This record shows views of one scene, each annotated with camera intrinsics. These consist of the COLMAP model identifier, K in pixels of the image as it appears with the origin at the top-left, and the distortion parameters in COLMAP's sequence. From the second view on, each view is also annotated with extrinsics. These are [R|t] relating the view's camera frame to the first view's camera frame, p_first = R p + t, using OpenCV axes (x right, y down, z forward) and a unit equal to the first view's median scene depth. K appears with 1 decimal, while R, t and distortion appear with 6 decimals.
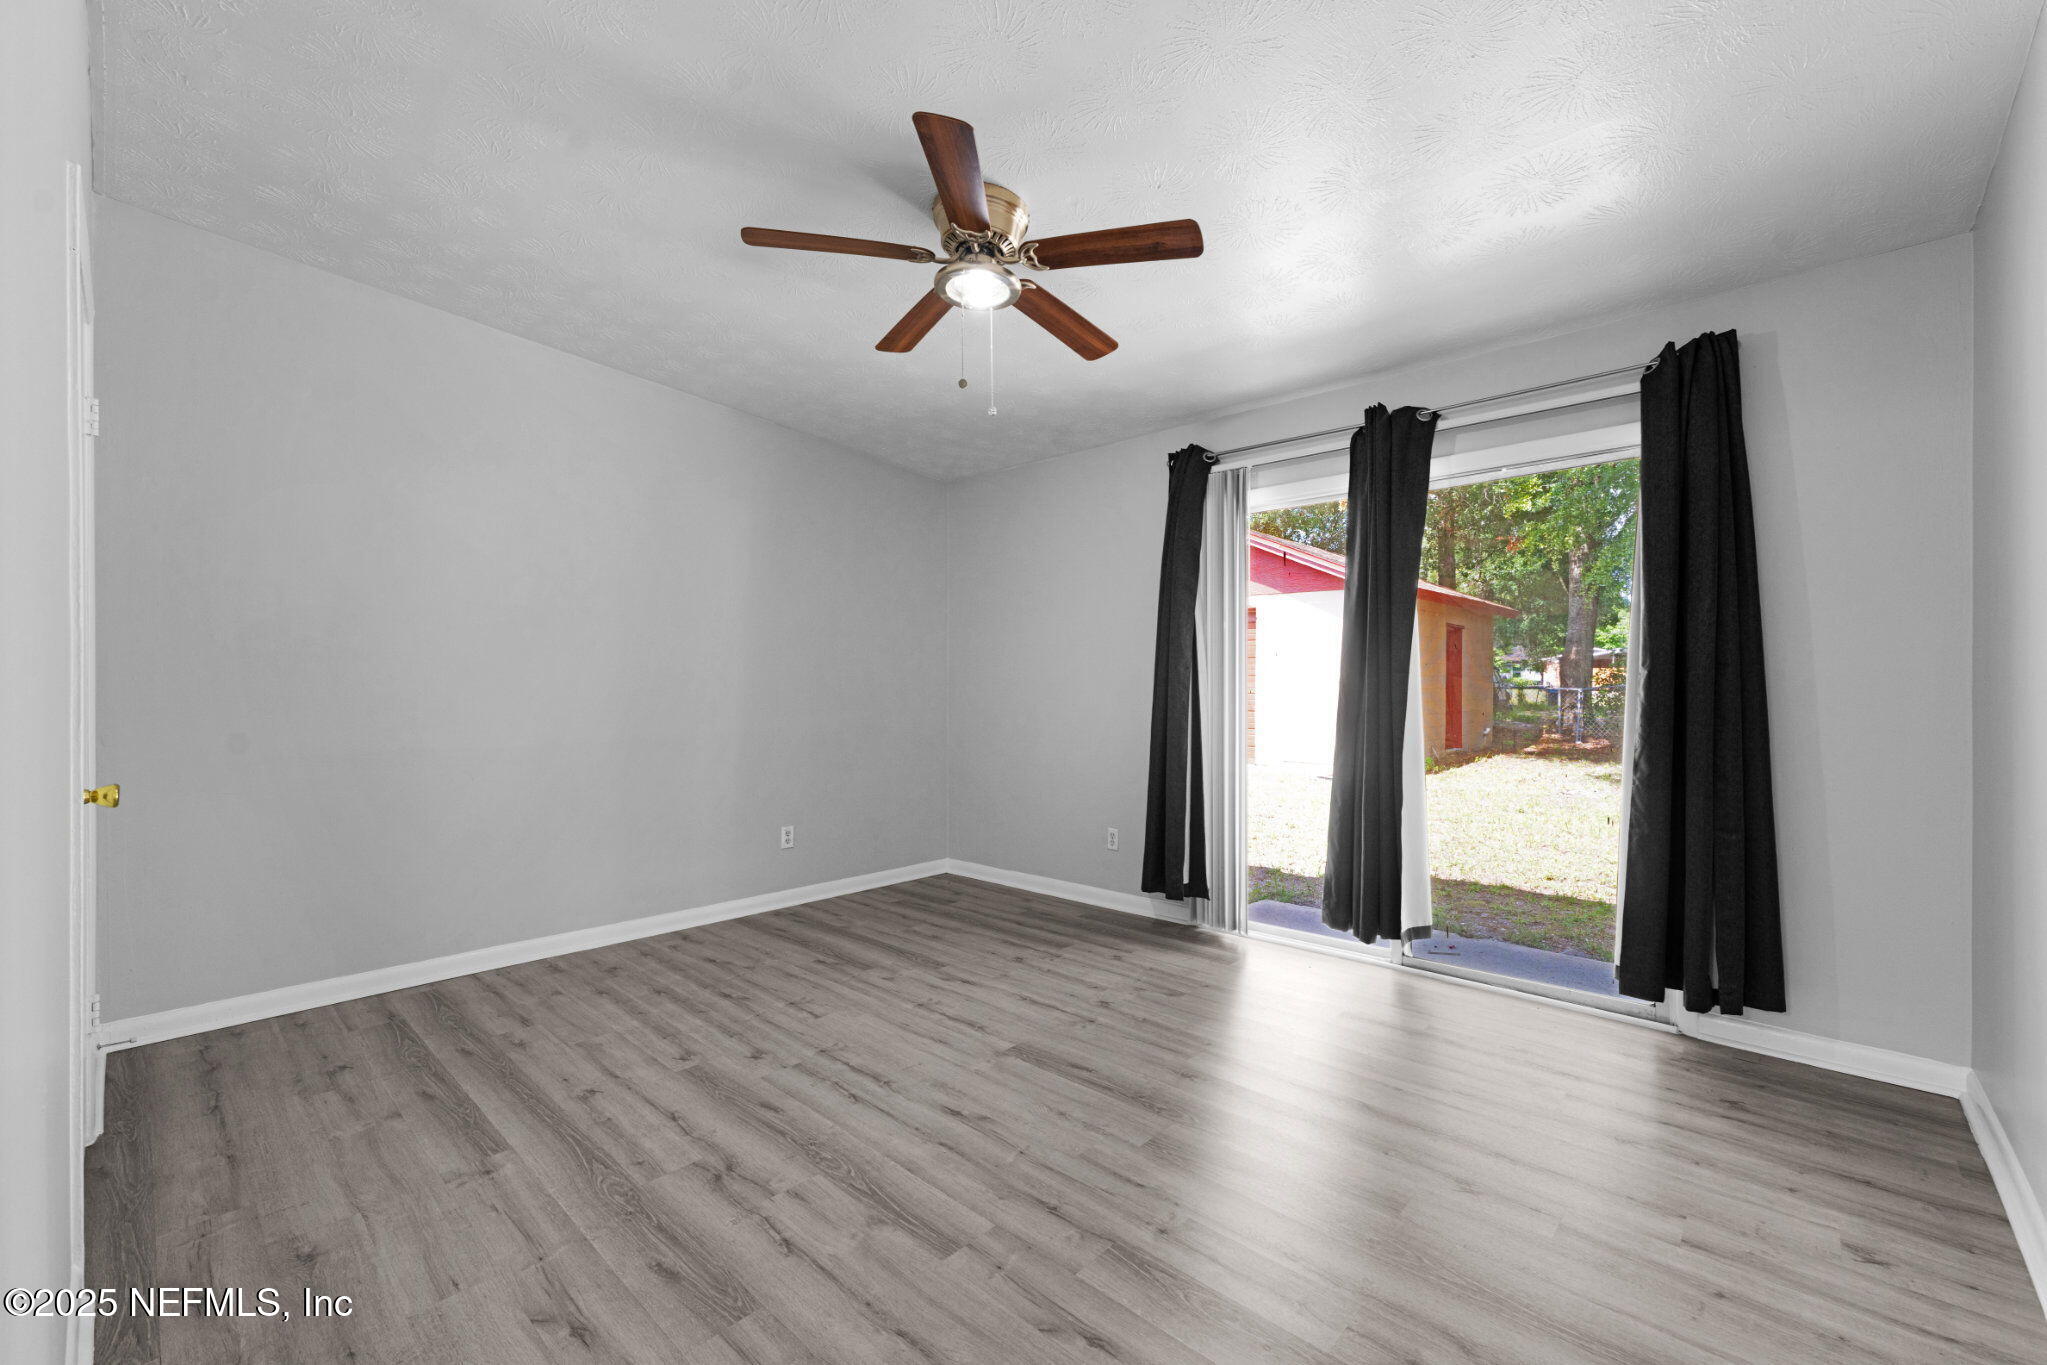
lens RADIAL K [[856.3, 0, 1021.1], [0, 856.3, 694.1], [0, 0, 1]] dist [-0.004791, 0.002693]
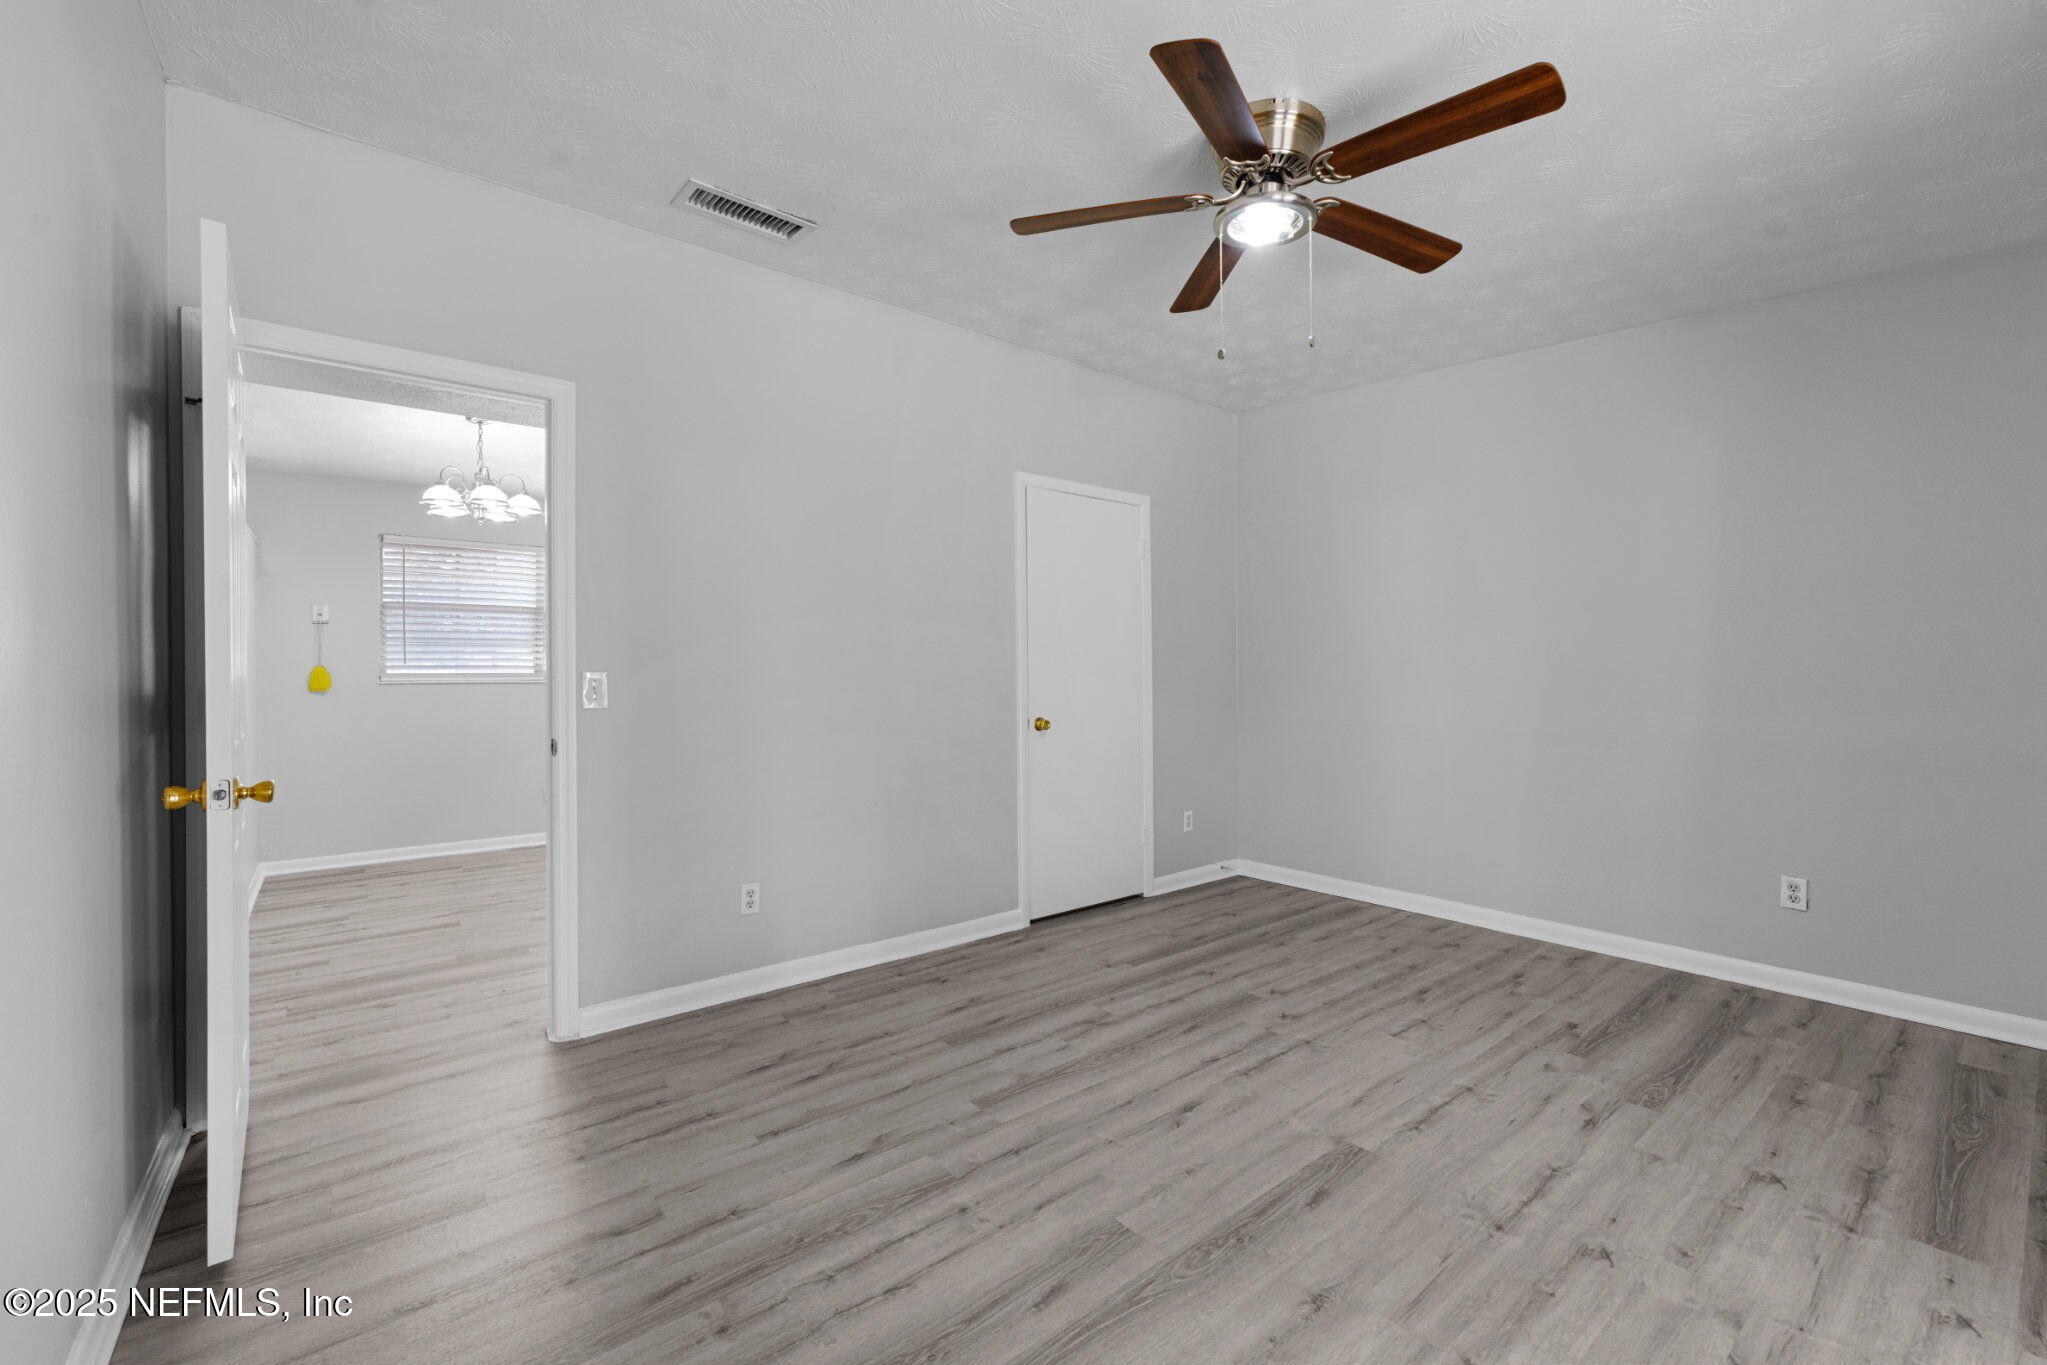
lens RADIAL K [[856.3, 0, 1069.5], [0, 856.3, 686.0], [0, 0, 1]] dist [-0.004791, 0.002693]
pose [[-0.124984, 0.010231, -0.992106, 0.732689], [-0.002855, 0.999939, 0.010672, -0.005384], [0.992155, 0.004166, -0.124947, 0.792491]]
